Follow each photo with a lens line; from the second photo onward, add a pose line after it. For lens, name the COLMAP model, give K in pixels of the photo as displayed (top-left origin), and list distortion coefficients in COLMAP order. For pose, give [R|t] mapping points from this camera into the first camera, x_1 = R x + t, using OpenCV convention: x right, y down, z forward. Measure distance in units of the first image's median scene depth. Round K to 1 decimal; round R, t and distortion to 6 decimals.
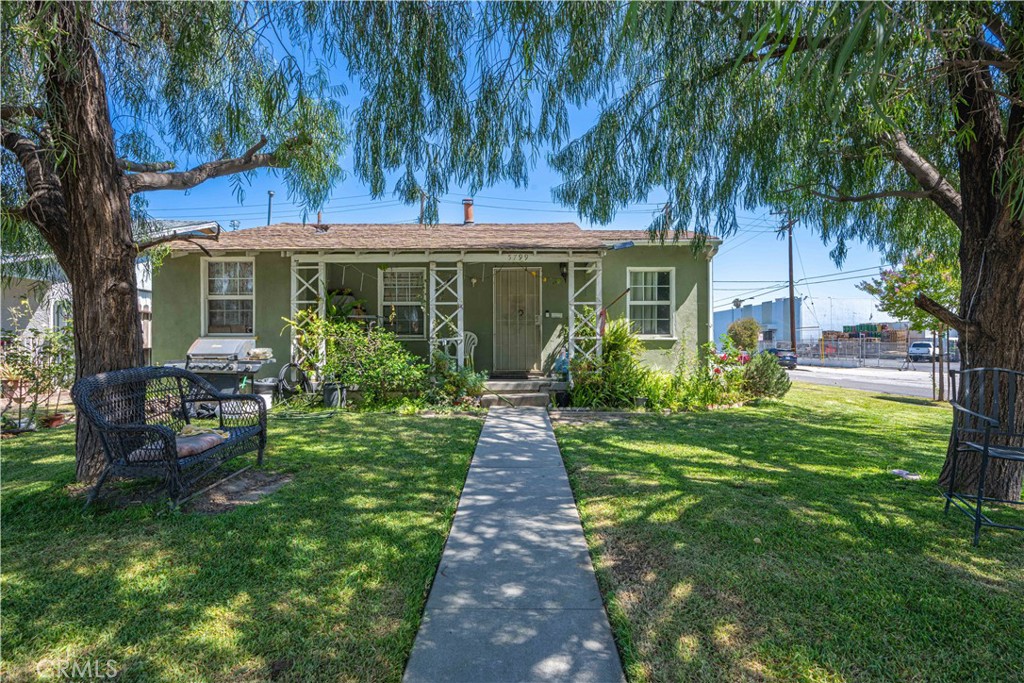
lens RADIAL K [[485.9, 0, 512.0], [0, 485.9, 341.5], [0, 0, 1]] dist [-0.001569, -0.000539]
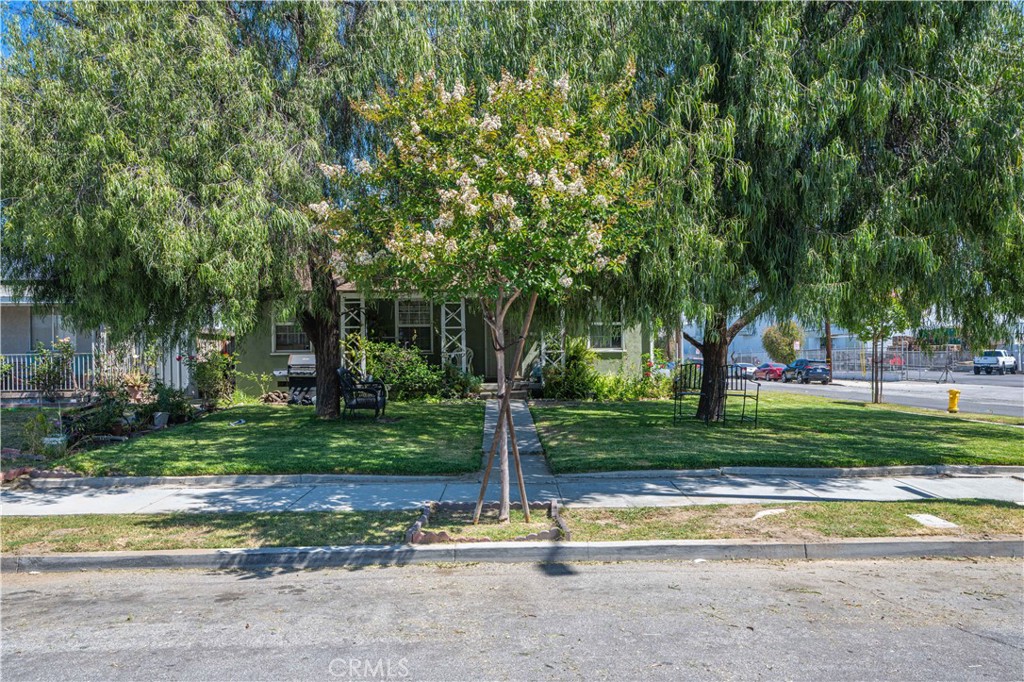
lens RADIAL K [[644.3, 0, 512.0], [0, 644.3, 341.0], [0, 0, 1]] dist [-0.001247, -0.000044]
pose [[0.999260, -0.008394, 0.037538, -0.036572], [0.009130, 0.999769, -0.019480, -0.002240], [-0.037366, 0.019808, 0.999105, -0.849883]]
